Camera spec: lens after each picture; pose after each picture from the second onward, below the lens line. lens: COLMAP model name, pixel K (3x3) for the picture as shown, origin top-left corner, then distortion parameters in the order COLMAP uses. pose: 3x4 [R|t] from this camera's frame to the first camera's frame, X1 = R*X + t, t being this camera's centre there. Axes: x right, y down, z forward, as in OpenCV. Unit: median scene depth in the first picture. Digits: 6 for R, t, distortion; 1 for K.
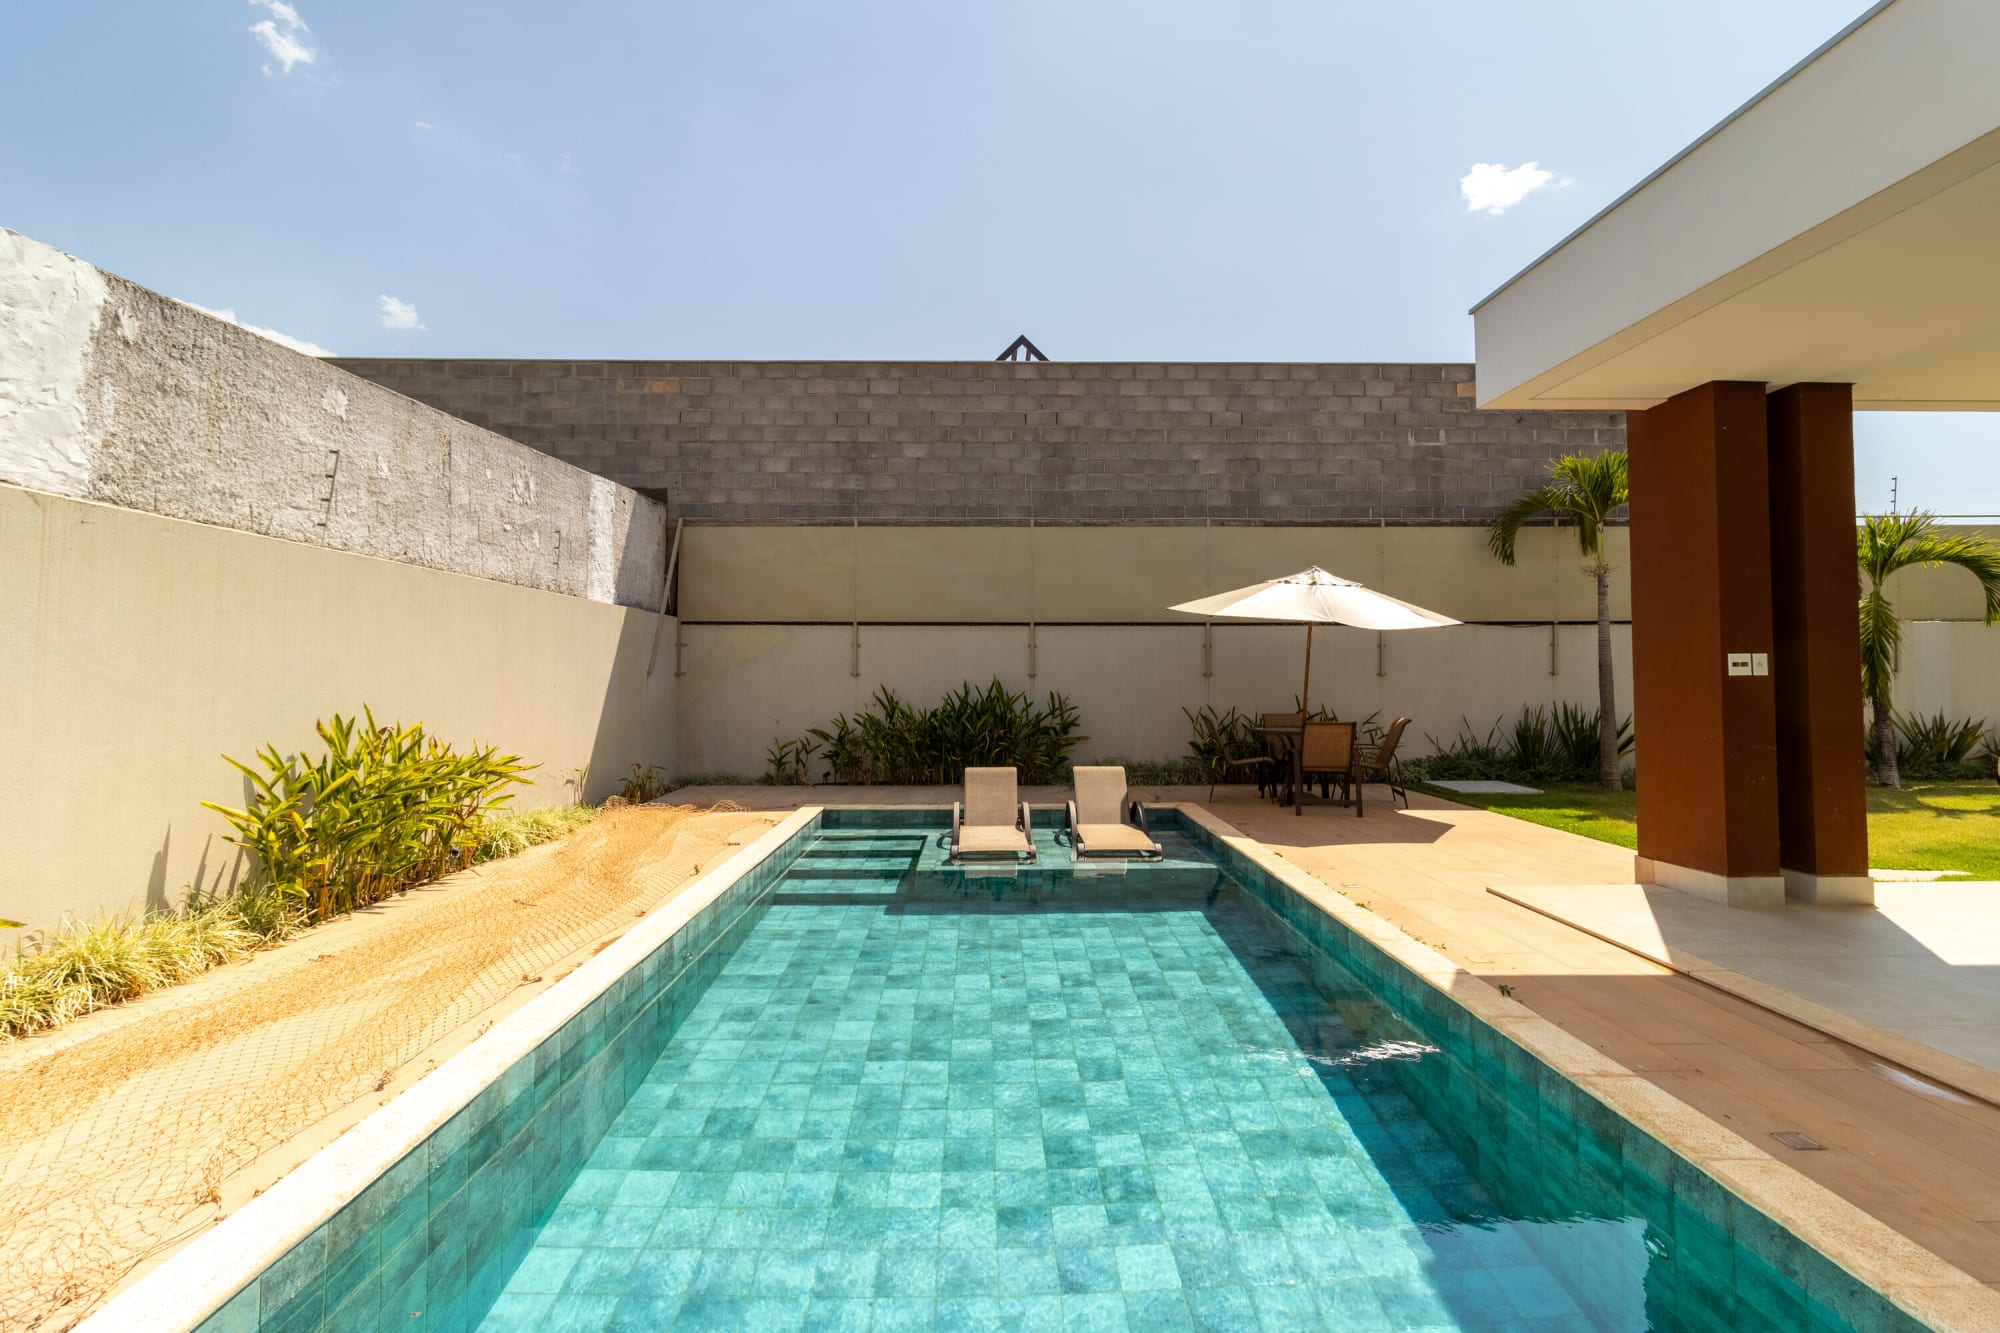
lens RADIAL K [[923.0, 0, 1008.8], [0, 923.0, 648.2], [0, 0, 1]] dist [0.001276, 0.001443]
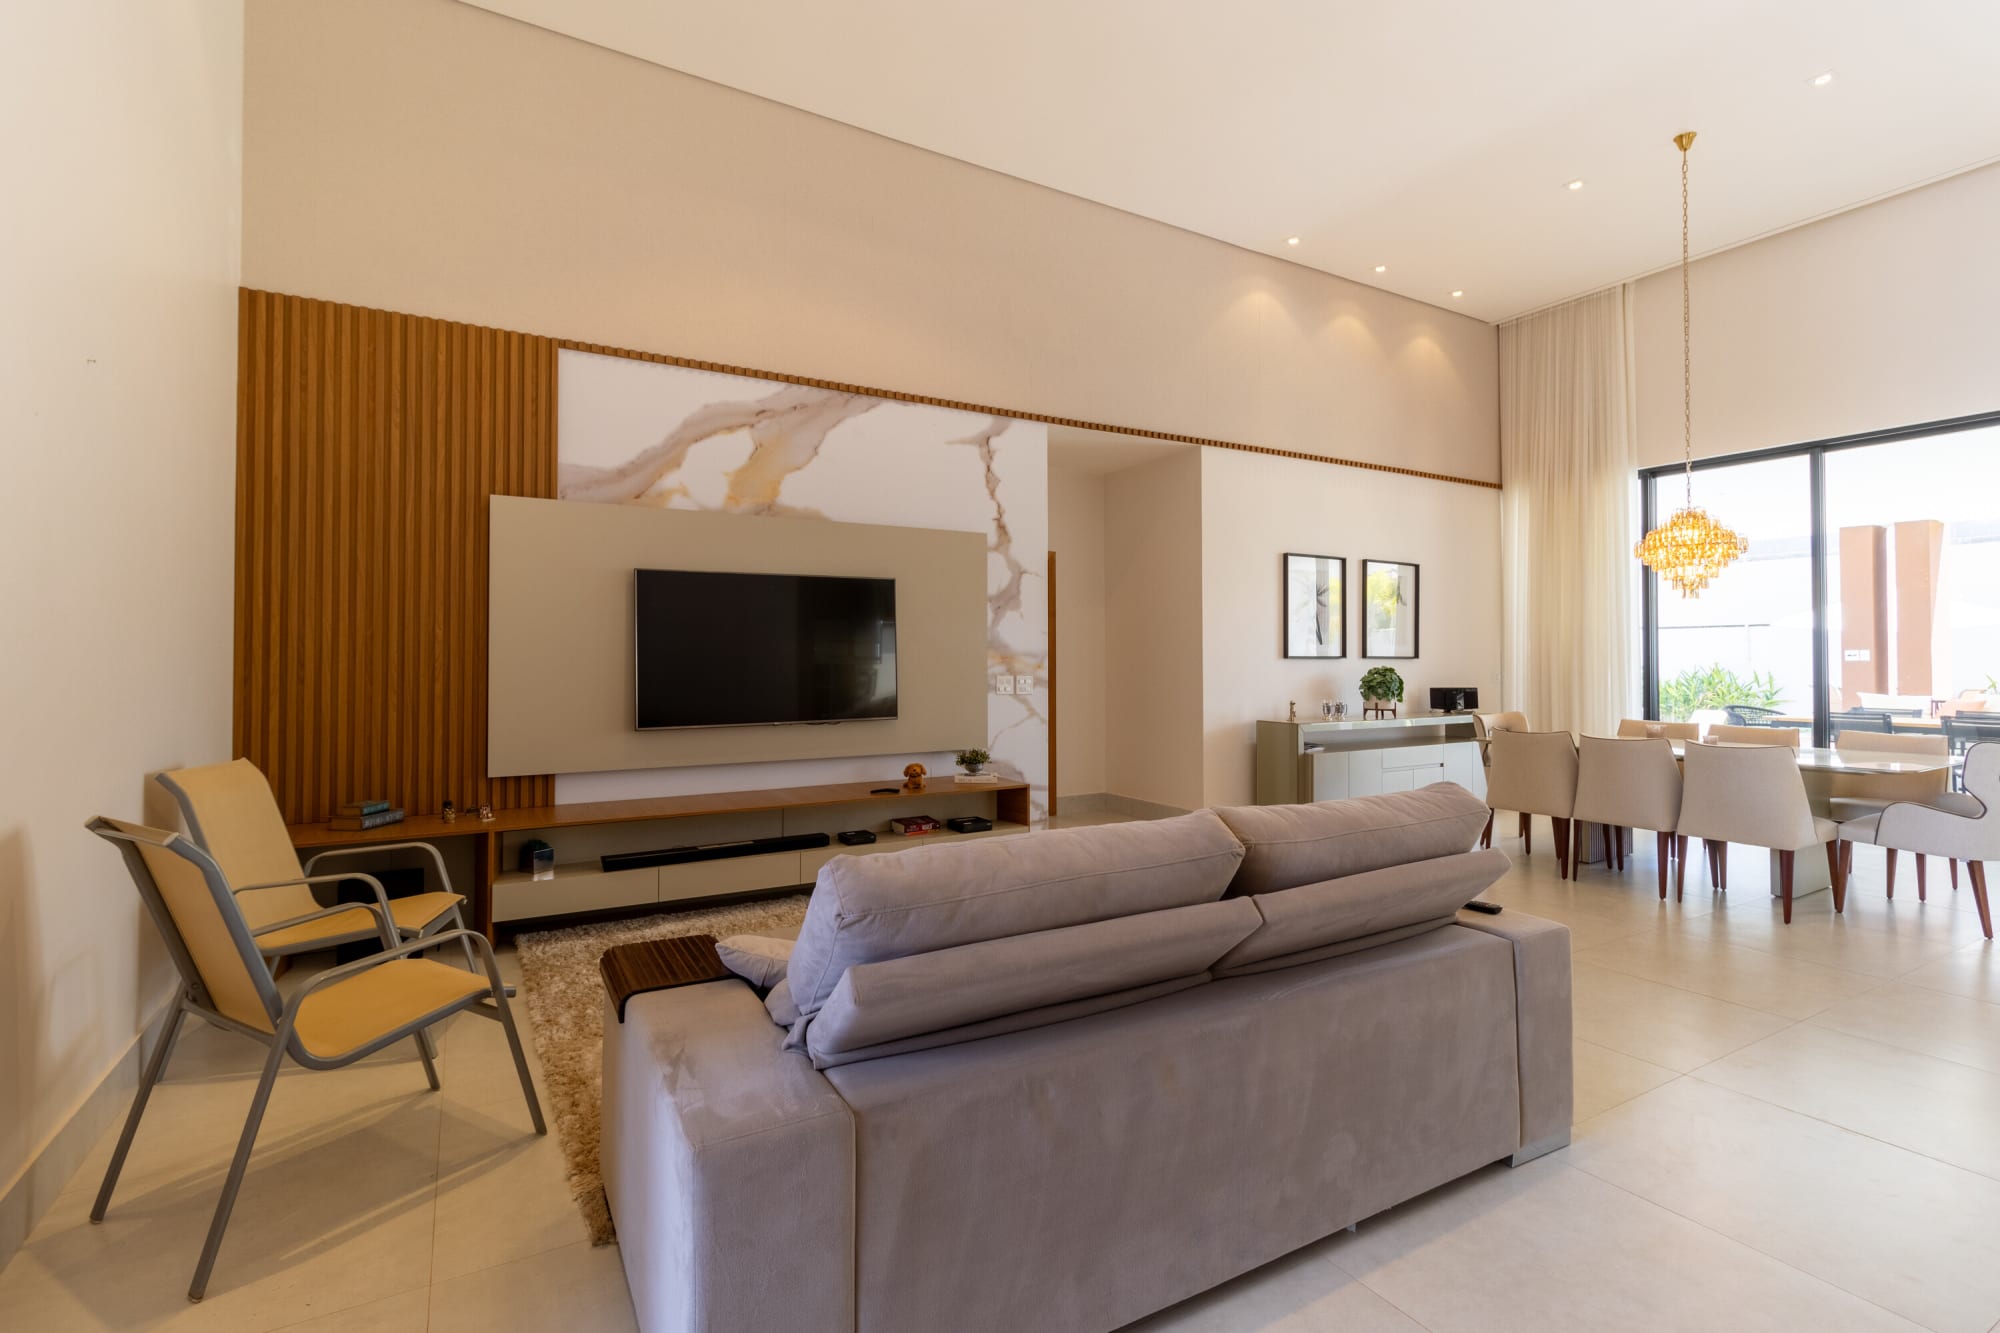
lens RADIAL K [[915.5, 0, 997.1], [0, 915.5, 656.9], [0, 0, 1]] dist [0.001364, -0.006543]
pose [[0.483736, -0.007521, -0.875182, 0.737993], [0.030912, 0.999486, 0.008497, -0.026492], [0.874668, -0.031164, 0.483720, -0.810684]]
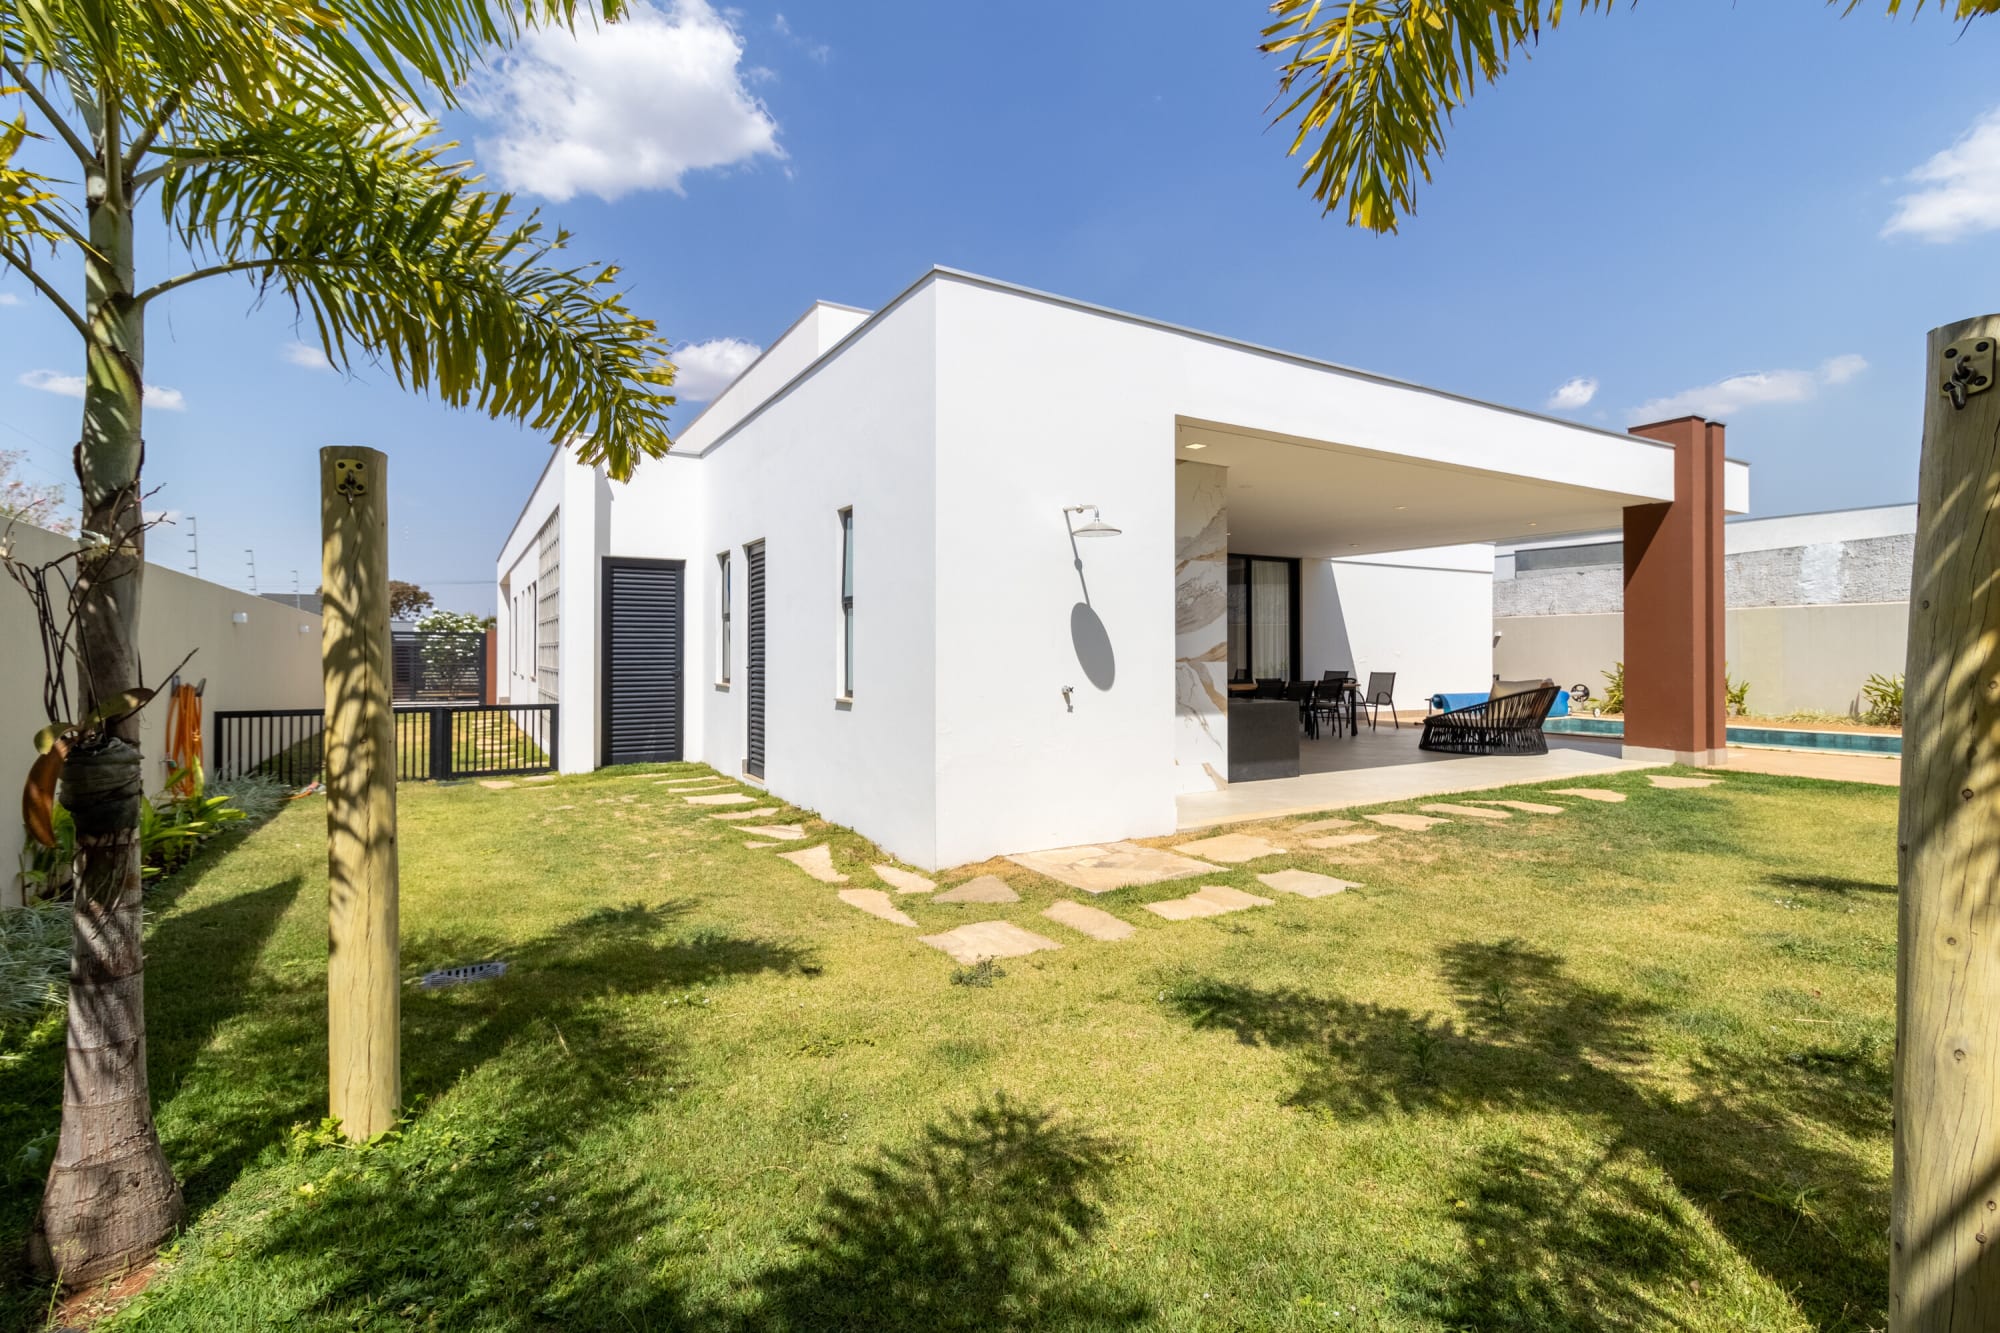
lens RADIAL K [[923.0, 0, 1008.8], [0, 923.0, 648.2], [0, 0, 1]] dist [0.001276, 0.001443]
pose [[-0.863607, -0.003453, -0.504153, 1.345758], [0.015098, 0.999351, -0.032708, 0.033043], [0.503939, -0.035858, -0.862995, 0.889802]]
